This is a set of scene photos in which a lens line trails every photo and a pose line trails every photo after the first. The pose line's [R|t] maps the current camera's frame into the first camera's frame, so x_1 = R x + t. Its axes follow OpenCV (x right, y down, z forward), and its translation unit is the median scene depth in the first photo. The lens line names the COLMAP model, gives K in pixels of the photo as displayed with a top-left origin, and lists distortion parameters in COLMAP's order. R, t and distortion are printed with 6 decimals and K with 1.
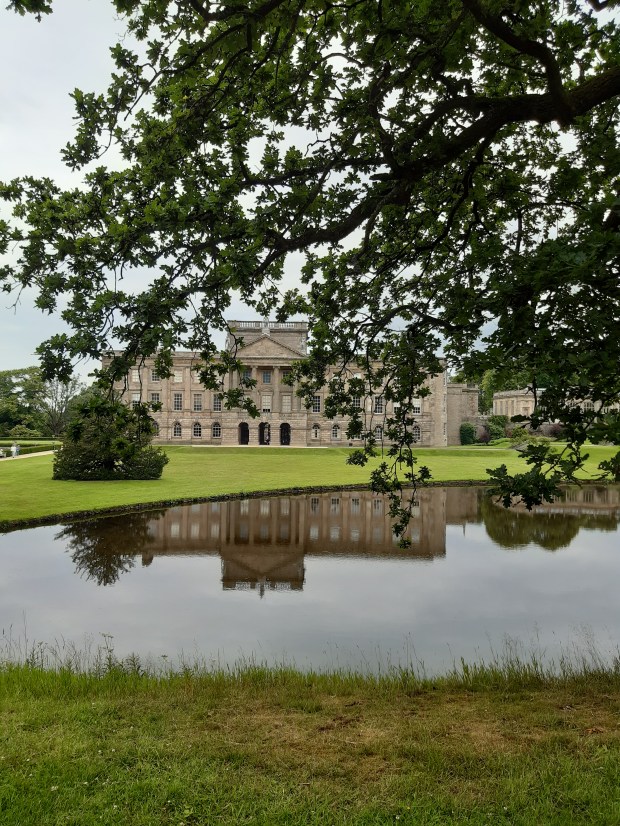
lens RADIAL K [[644.8, 0, 310.0], [0, 644.8, 413.0], [0, 0, 1]] dist [0.166423, -0.328825]
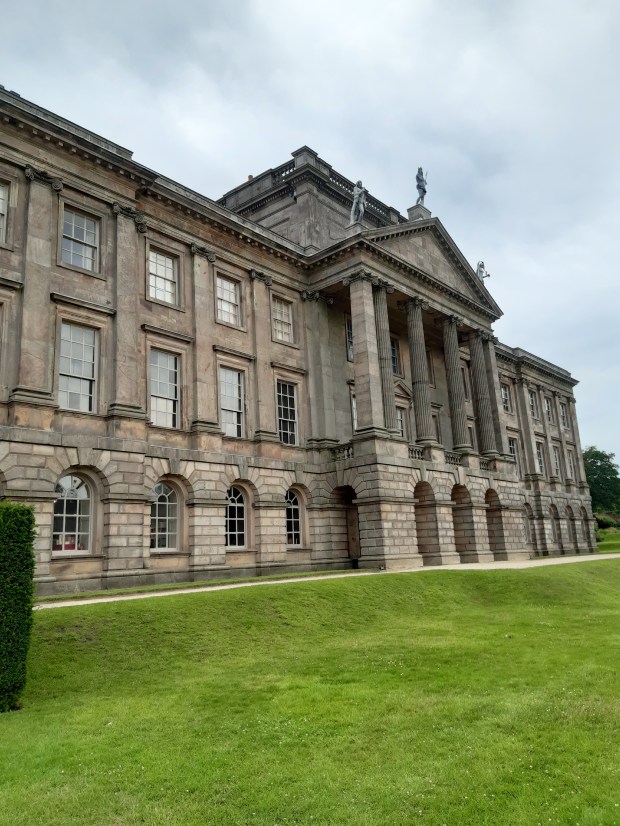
lens RADIAL K [[644.8, 0, 310.0], [0, 644.8, 413.0], [0, 0, 1]] dist [0.166423, -0.328825]
pose [[0.633138, 0.126725, 0.763595, -0.344694], [0.049956, 0.977760, -0.203689, 0.039370], [-0.772425, 0.167110, 0.612727, 0.841109]]
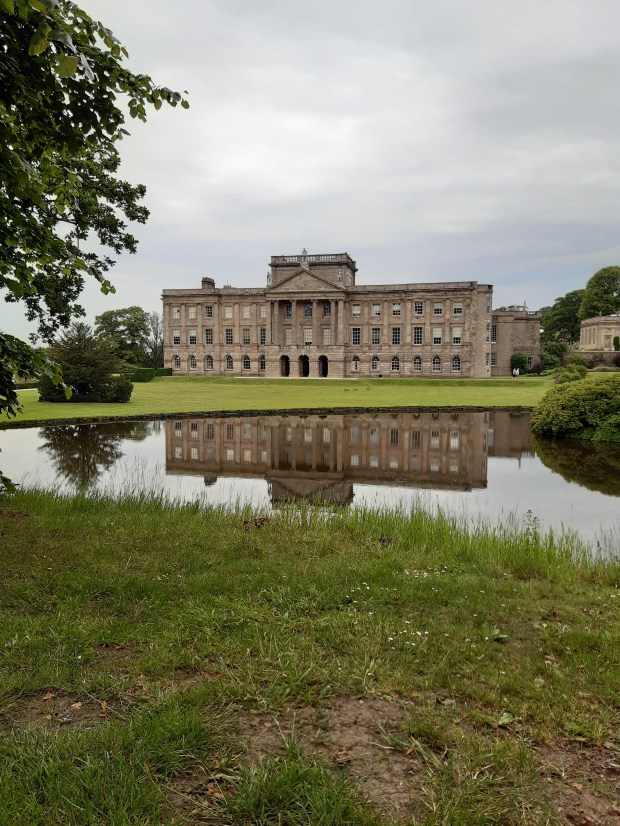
lens RADIAL K [[644.8, 0, 310.0], [0, 644.8, 413.0], [0, 0, 1]] dist [0.166423, -0.328825]
pose [[0.971706, 0.010350, -0.235967, 0.181975], [0.012835, 0.995250, 0.096505, 0.007082], [0.235845, -0.096803, 0.966957, -0.013491]]
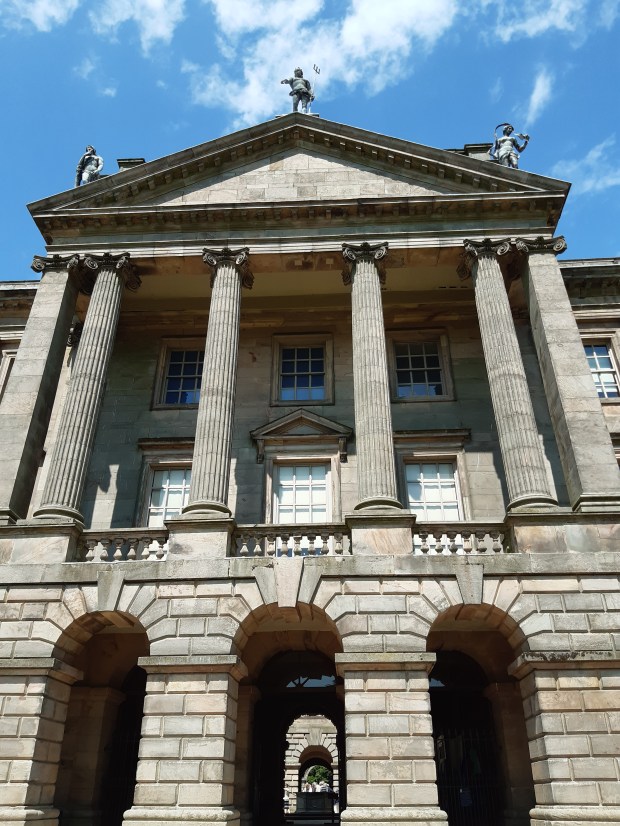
lens RADIAL K [[644.8, 0, 310.0], [0, 644.8, 413.0], [0, 0, 1]] dist [0.166423, -0.328825]
pose [[0.999212, -0.027770, -0.028359, -0.061059], [0.009797, 0.864942, -0.501777, 0.042008], [0.038463, 0.501104, 0.864532, 0.861986]]
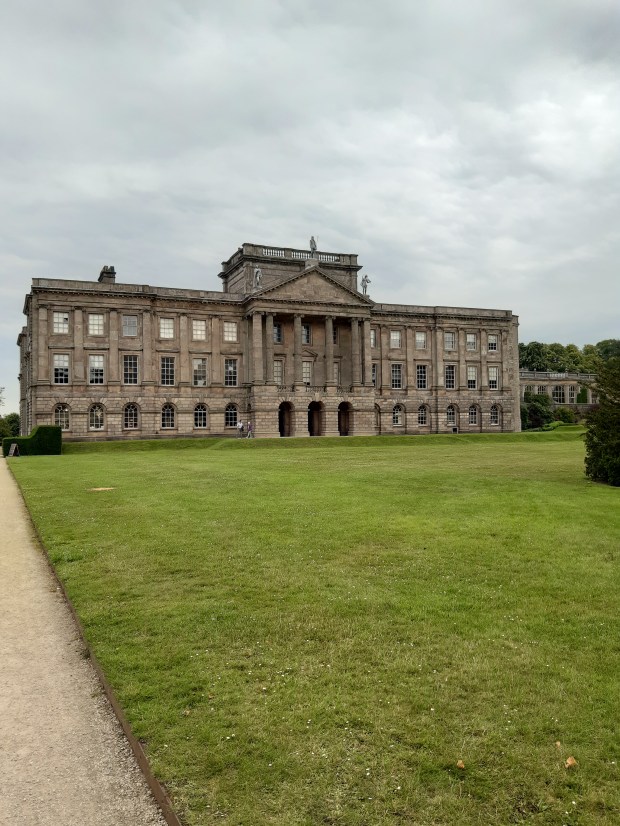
lens RADIAL K [[644.8, 0, 310.0], [0, 644.8, 413.0], [0, 0, 1]] dist [0.166423, -0.328825]
pose [[0.918899, -0.014694, 0.394220, -0.327116], [0.022744, 0.999617, -0.015756, 0.035915], [-0.393837, 0.023444, 0.918881, 0.392662]]
